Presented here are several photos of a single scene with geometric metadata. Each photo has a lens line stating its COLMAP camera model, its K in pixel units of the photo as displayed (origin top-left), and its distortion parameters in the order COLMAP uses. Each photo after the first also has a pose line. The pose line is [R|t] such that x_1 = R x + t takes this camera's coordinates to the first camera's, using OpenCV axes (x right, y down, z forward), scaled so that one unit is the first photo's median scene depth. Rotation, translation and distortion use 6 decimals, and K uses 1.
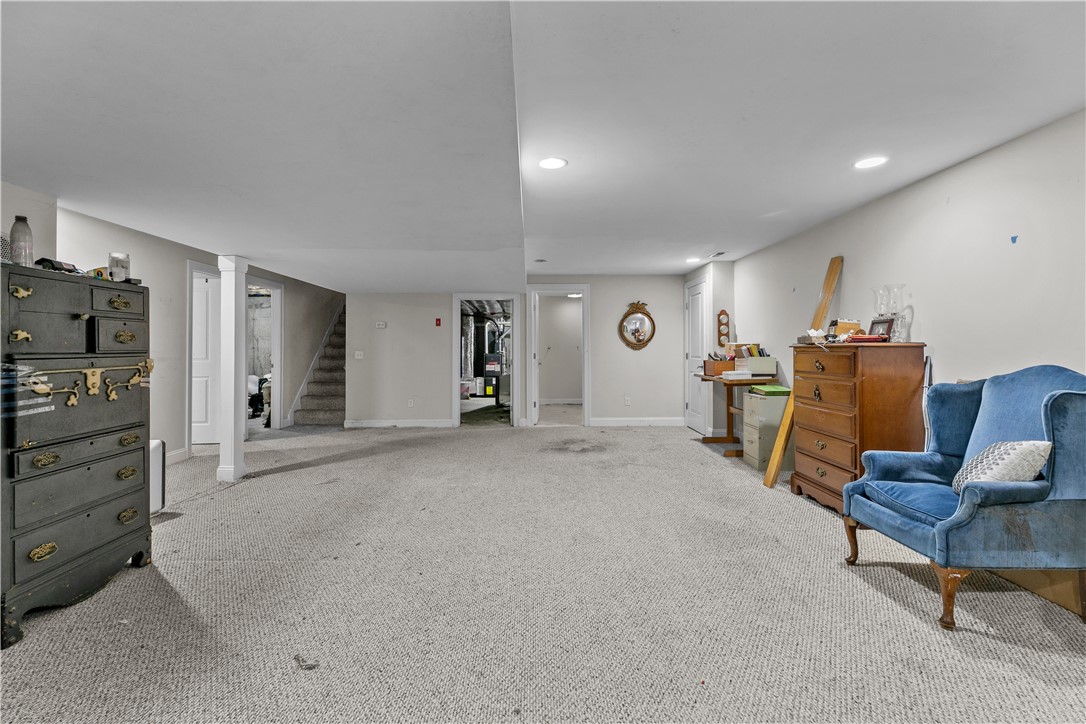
lens RADIAL K [[492.5, 0, 541.2], [0, 492.5, 381.5], [0, 0, 1]] dist [0.000567, -0.000327]
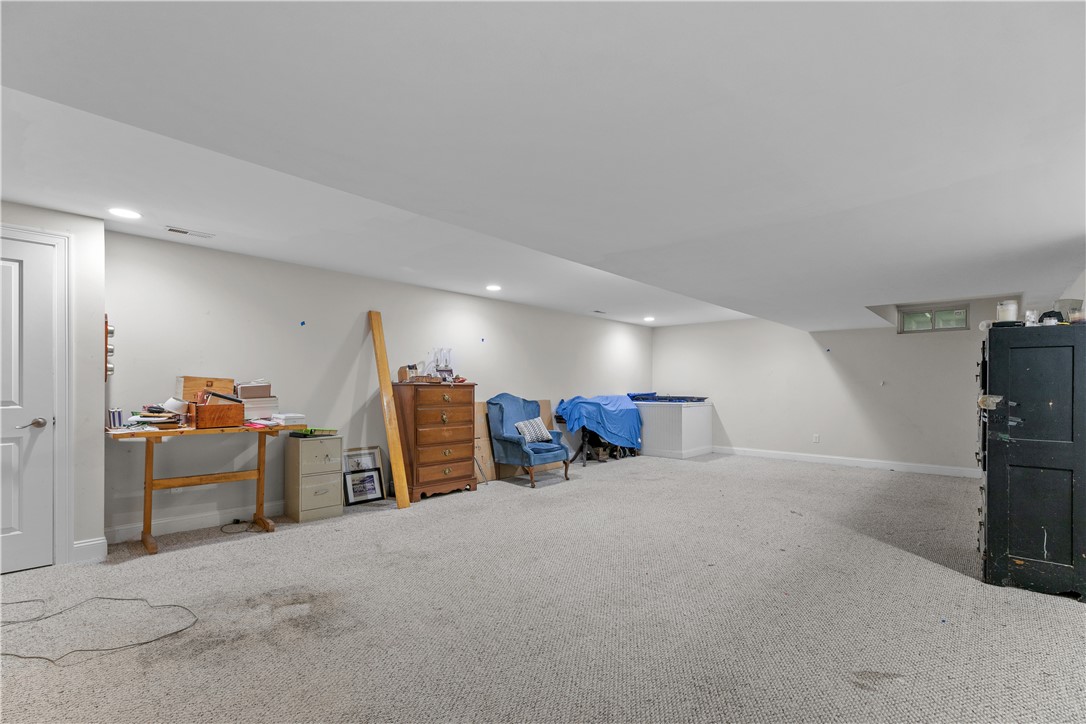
lens RADIAL K [[492.6, 0, 541.5], [0, 492.6, 362.9], [0, 0, 1]] dist [0.004182, 0.000048]
pose [[-0.728137, 0.034671, 0.684554, -0.915581], [0.043421, 0.999047, -0.004415, -0.165279], [-0.684055, 0.026510, -0.728949, 2.646738]]
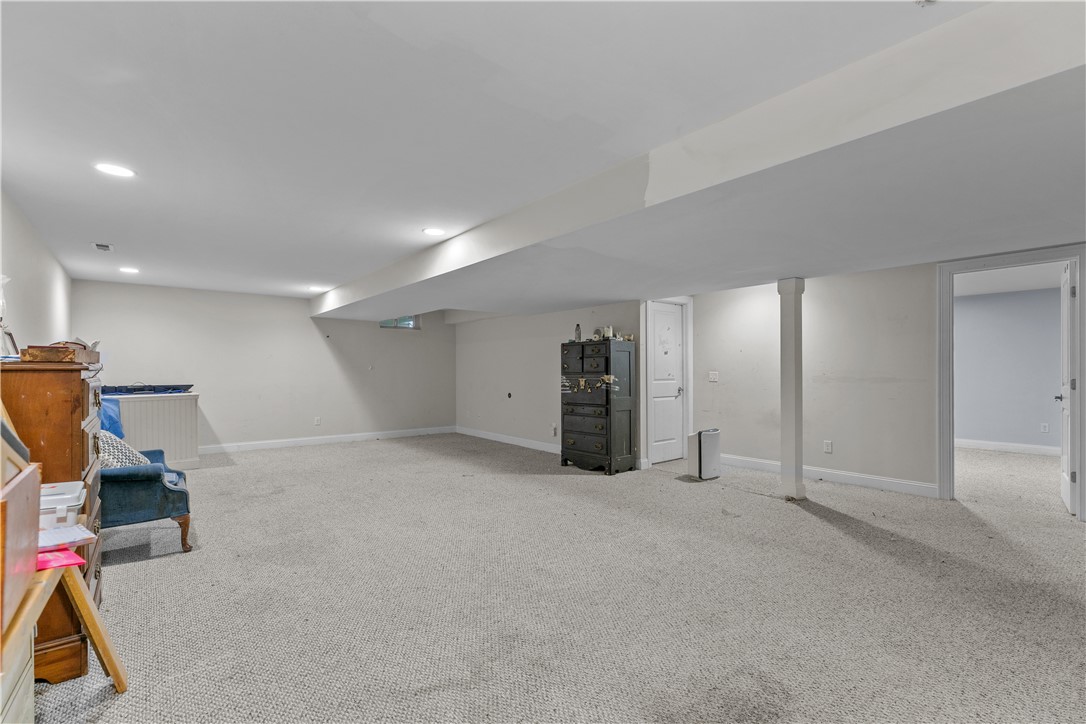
lens RADIAL K [[488.8, 0, 540.4], [0, 488.8, 371.4], [0, 0, 1]] dist [0.002523, 0.000055]
pose [[-0.790109, 0.005776, -0.612939, 0.715853], [-0.034735, 0.997927, 0.054179, -0.172590], [0.611981, 0.064098, -0.788270, 2.580108]]
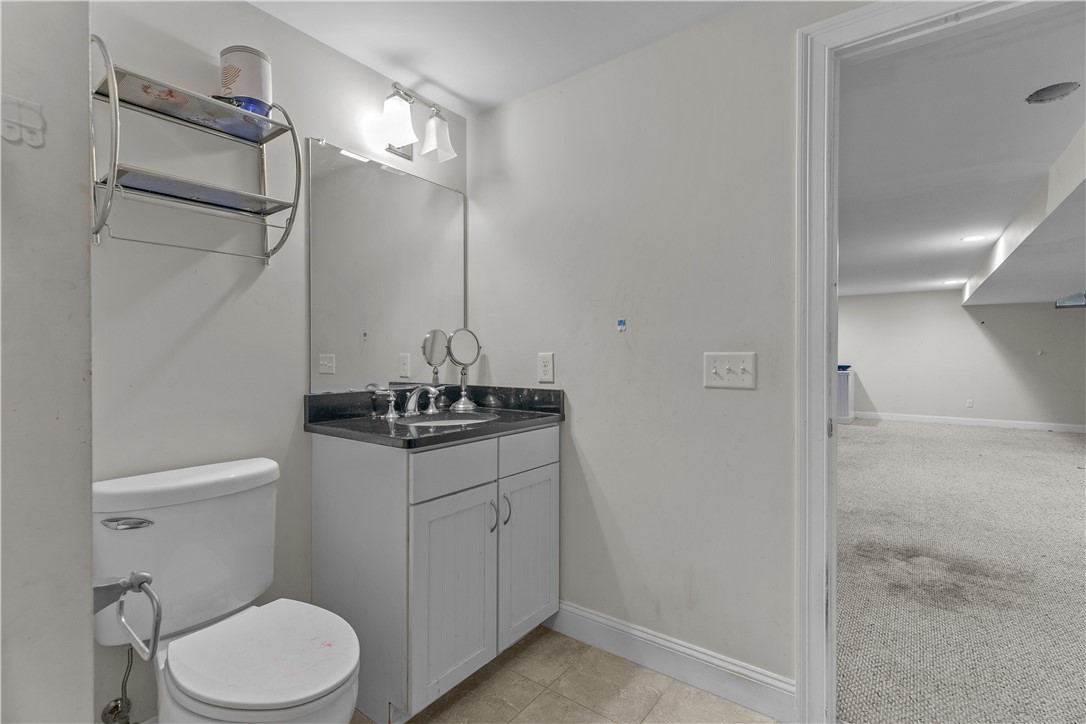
lens RADIAL K [[498.1, 0, 544.3], [0, 498.1, 373.8], [0, 0, 1]] dist [0.000428, -0.000002]
pose [[-0.792887, -0.019038, 0.609072, 0.170883], [0.039563, 0.995795, 0.082629, -0.226411], [-0.608084, 0.089612, -0.788799, 3.620224]]
